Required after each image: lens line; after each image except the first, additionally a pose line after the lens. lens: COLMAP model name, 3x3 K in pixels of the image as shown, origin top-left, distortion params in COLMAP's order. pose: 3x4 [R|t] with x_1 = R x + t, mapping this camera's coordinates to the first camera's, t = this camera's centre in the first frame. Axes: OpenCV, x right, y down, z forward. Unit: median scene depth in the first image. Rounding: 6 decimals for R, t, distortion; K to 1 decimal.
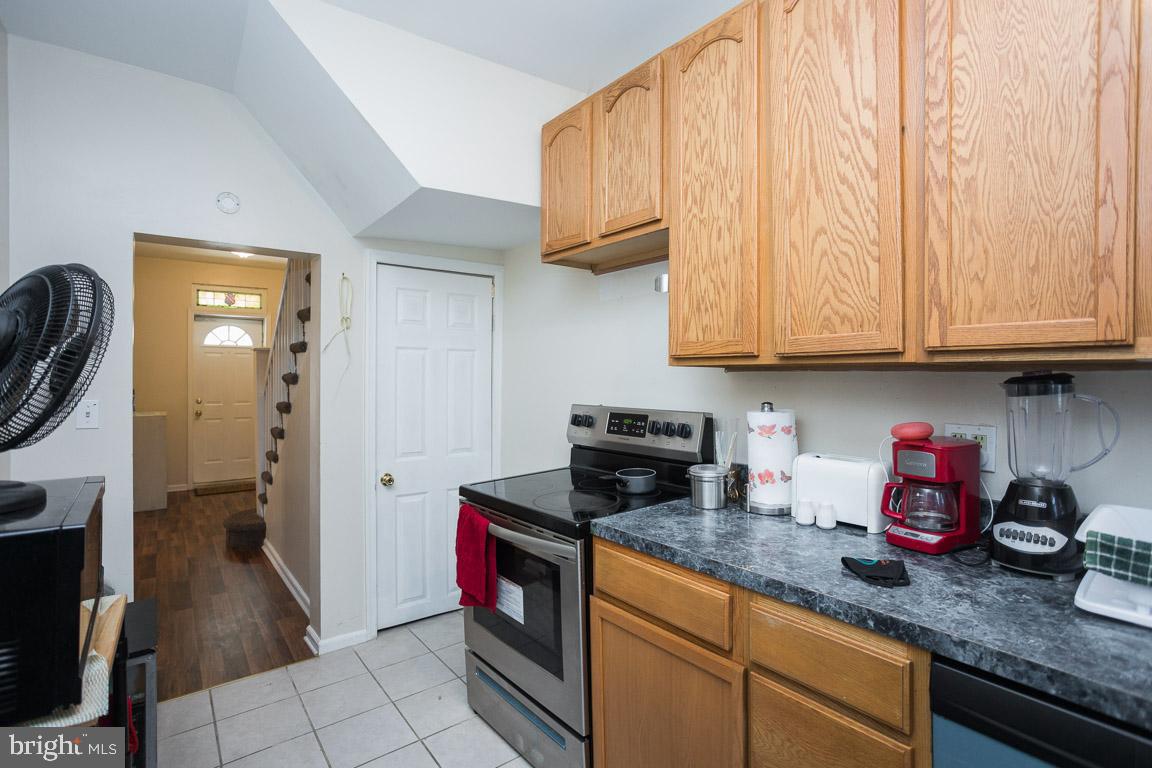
lens RADIAL K [[552.7, 0, 575.5], [0, 552.7, 382.0], [0, 0, 1]] dist [-0.002949, 0.000763]
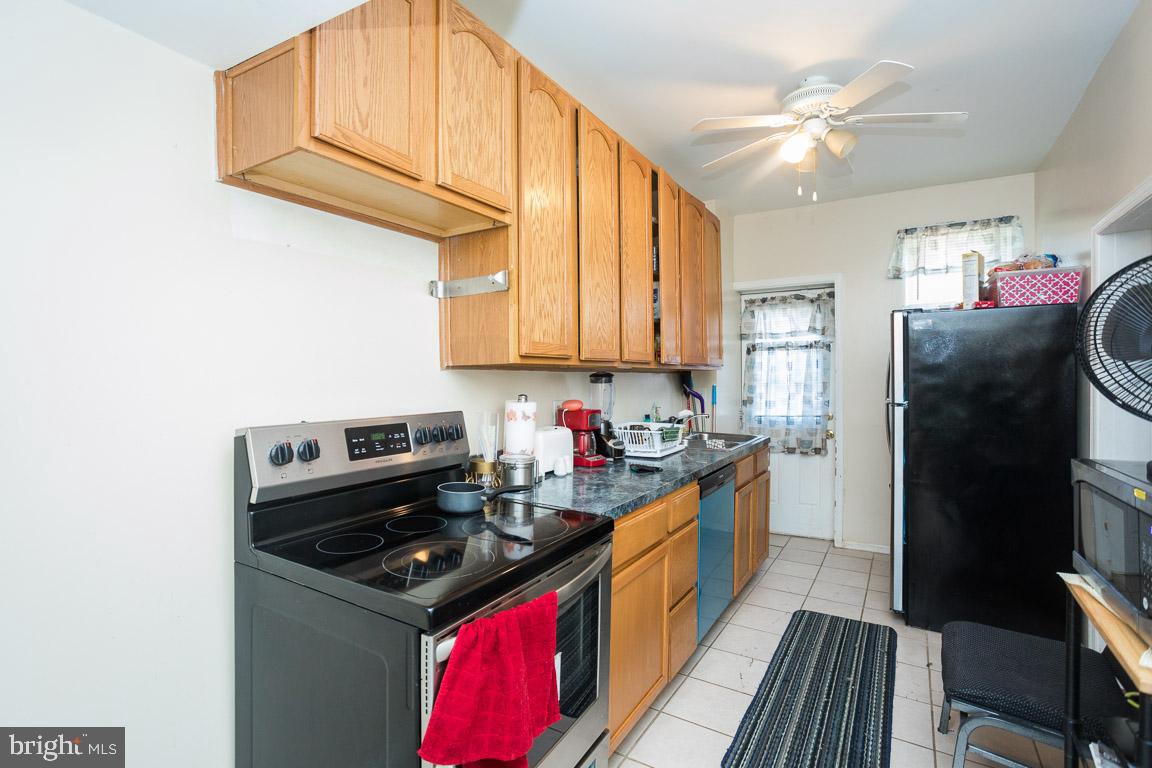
lens RADIAL K [[552.7, 0, 577.1], [0, 552.7, 376.8], [0, 0, 1]] dist [-0.002949, 0.000763]
pose [[-0.346688, -0.002053, 0.937978, -0.905694], [0.010621, 0.999925, 0.006114, -0.009743], [-0.937920, 0.012082, -0.346640, 1.378998]]
